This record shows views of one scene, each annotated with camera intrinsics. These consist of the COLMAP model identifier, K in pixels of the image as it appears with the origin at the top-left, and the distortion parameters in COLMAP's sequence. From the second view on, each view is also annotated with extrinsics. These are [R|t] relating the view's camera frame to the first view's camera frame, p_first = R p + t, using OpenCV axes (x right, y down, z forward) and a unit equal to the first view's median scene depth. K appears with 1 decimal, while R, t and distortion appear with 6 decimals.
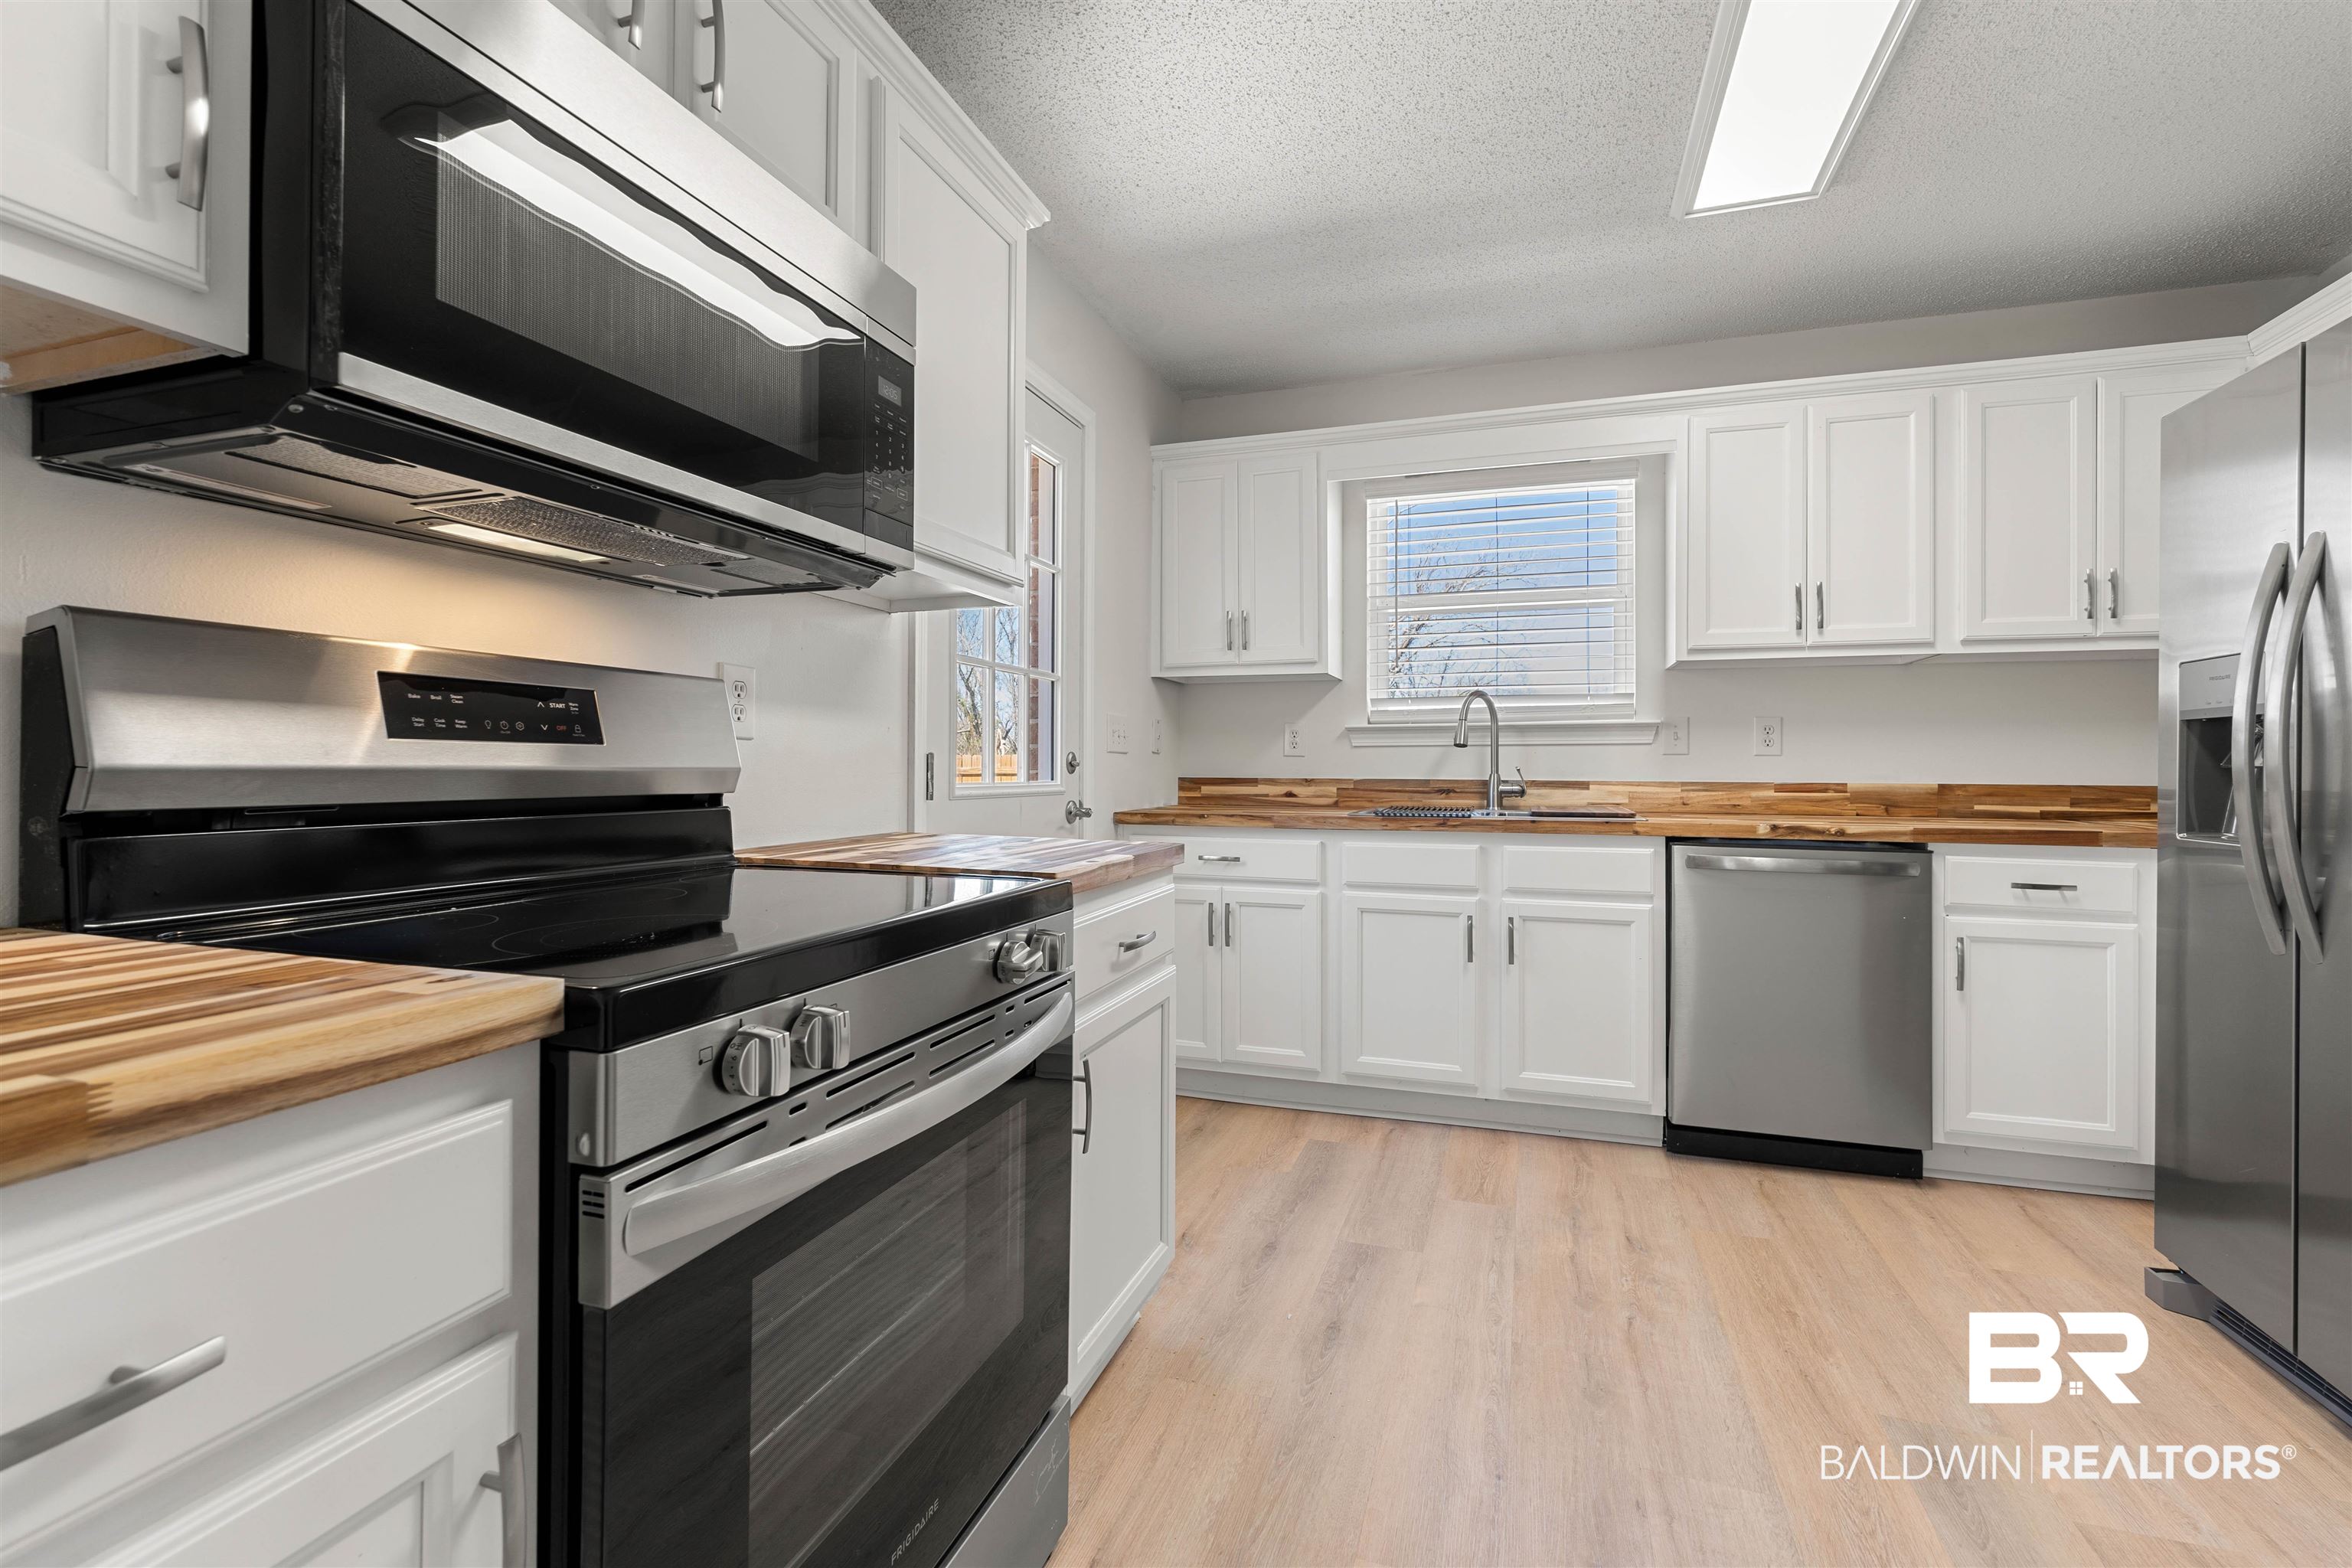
lens RADIAL K [[1025.6, 0, 1188.0], [0, 1025.6, 761.8], [0, 0, 1]] dist [-0.002772, -0.000108]
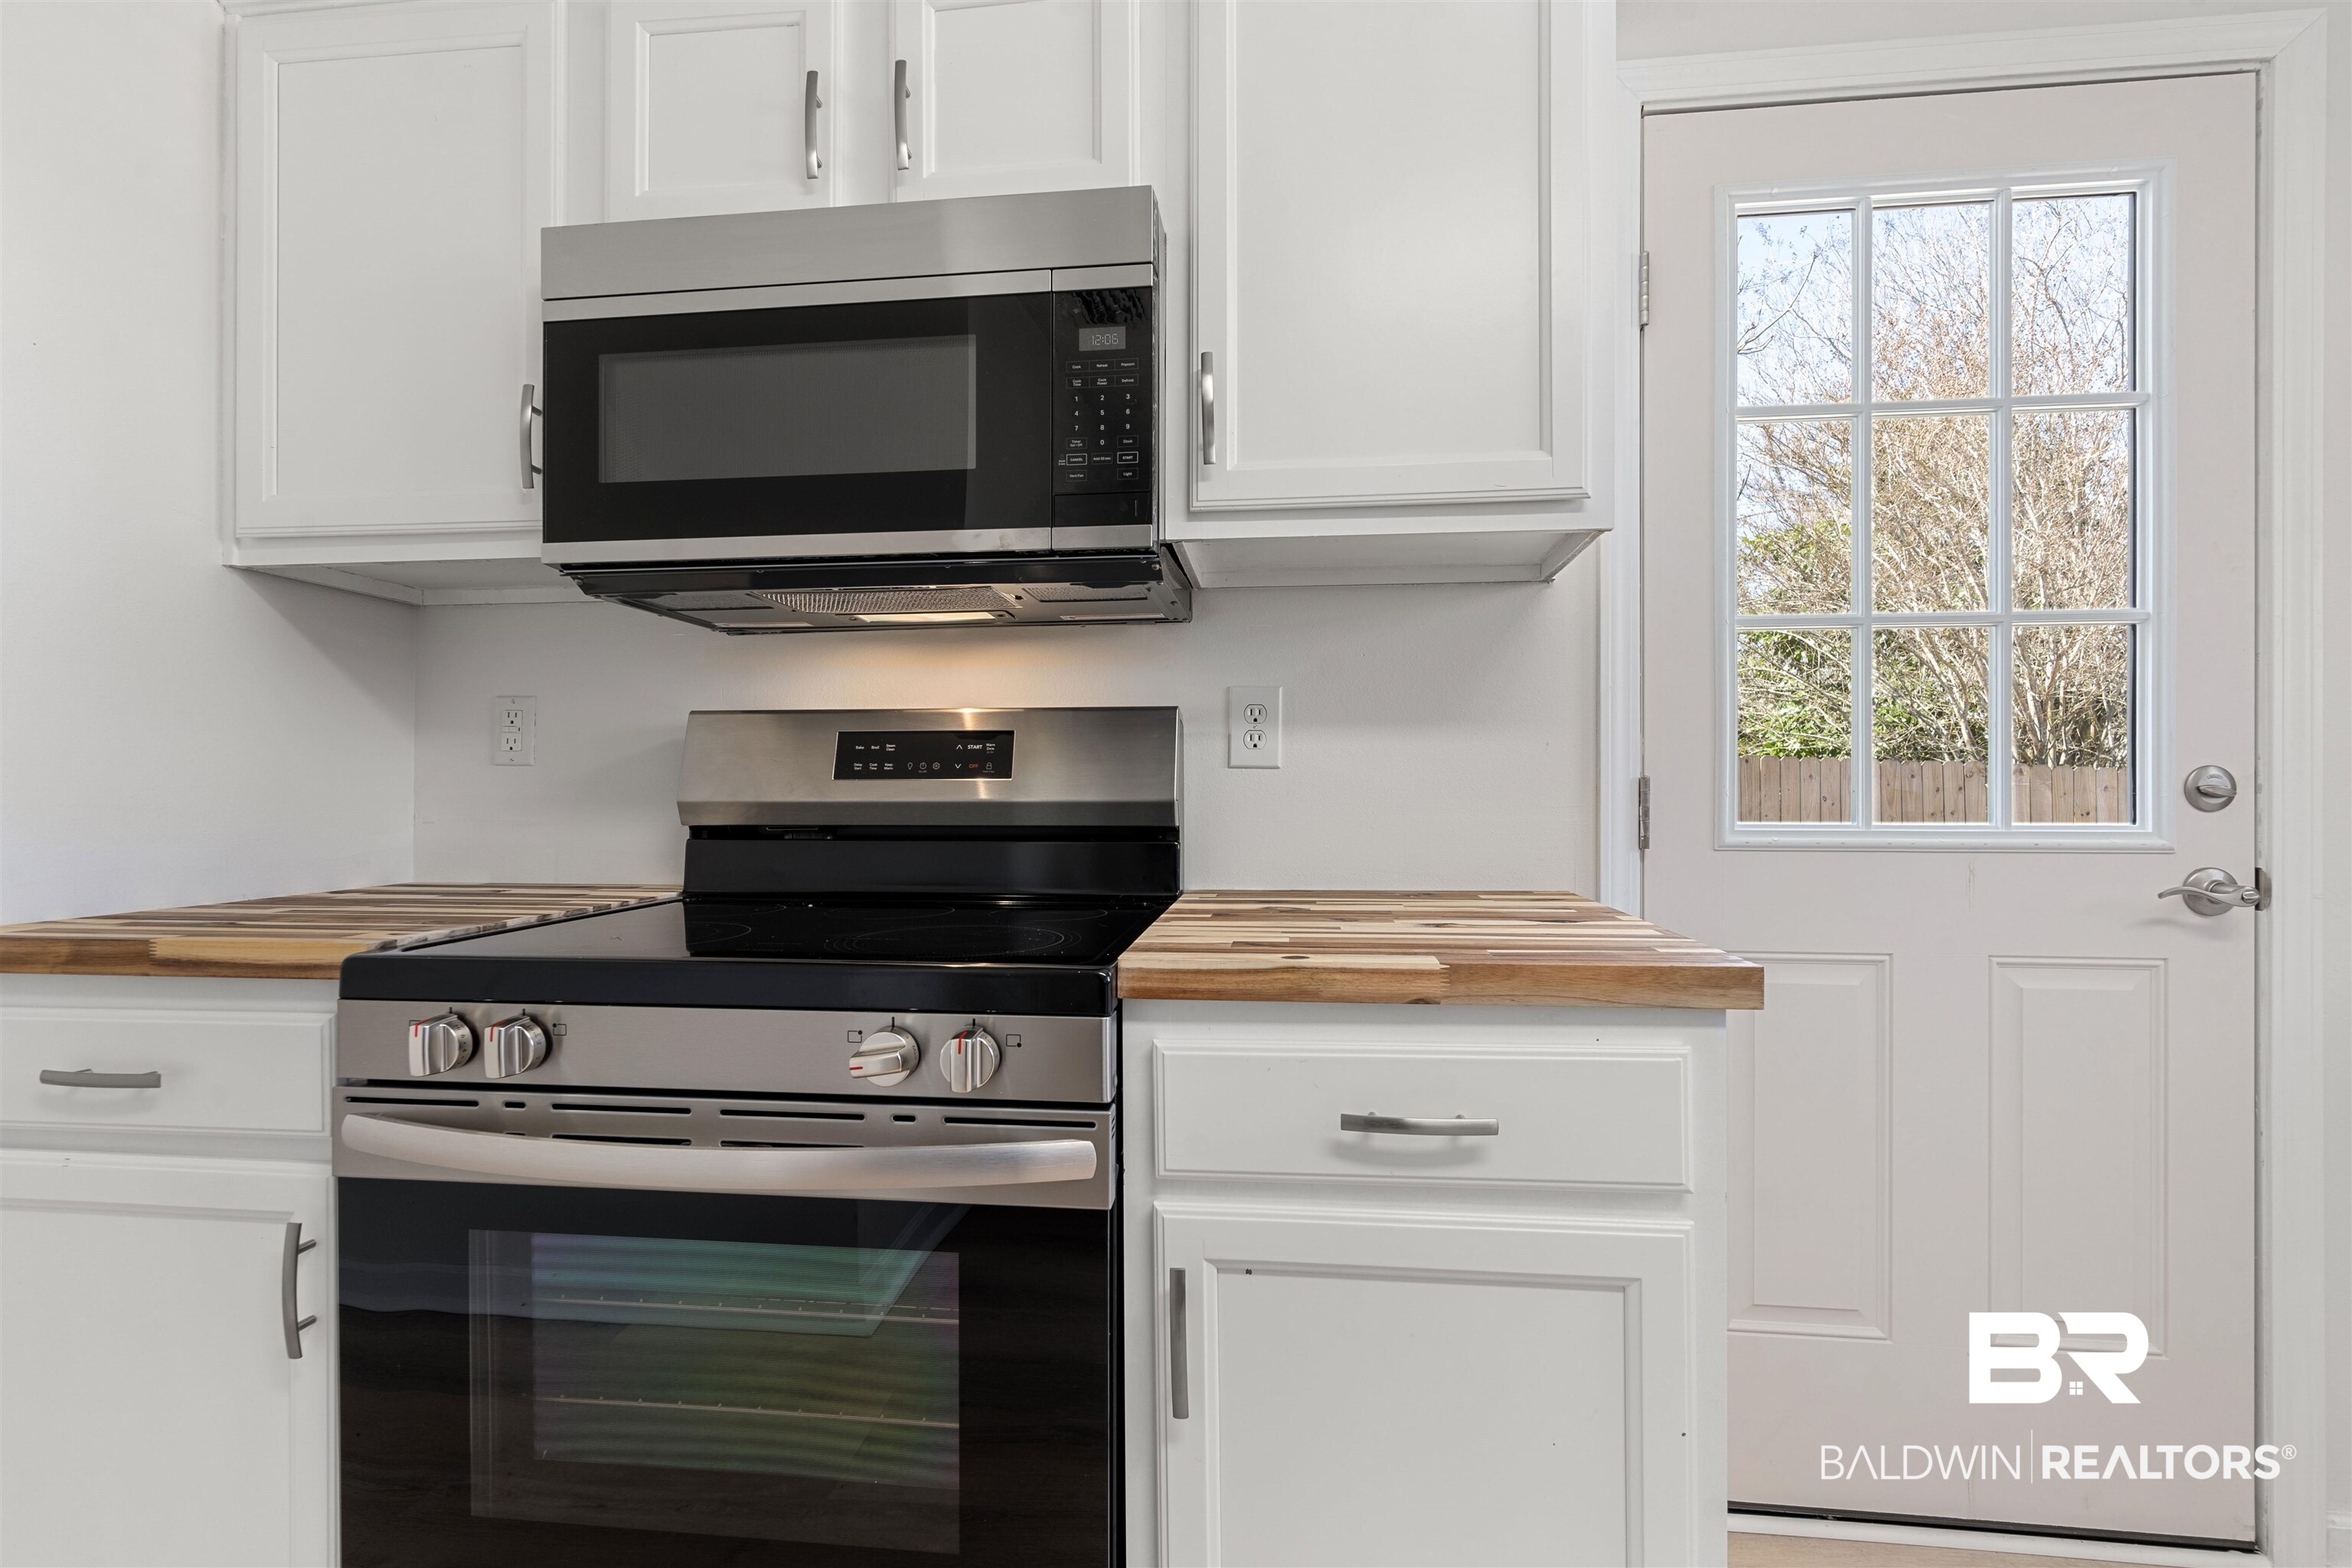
lens RADIAL K [[1025.6, 0, 1178.1], [0, 1025.6, 793.0], [0, 0, 1]] dist [-0.002772, -0.000108]
pose [[0.211469, -0.009665, -0.977337, 0.652664], [0.006262, 0.999944, -0.008534, 0.010125], [0.977365, -0.004315, 0.211518, 1.115114]]
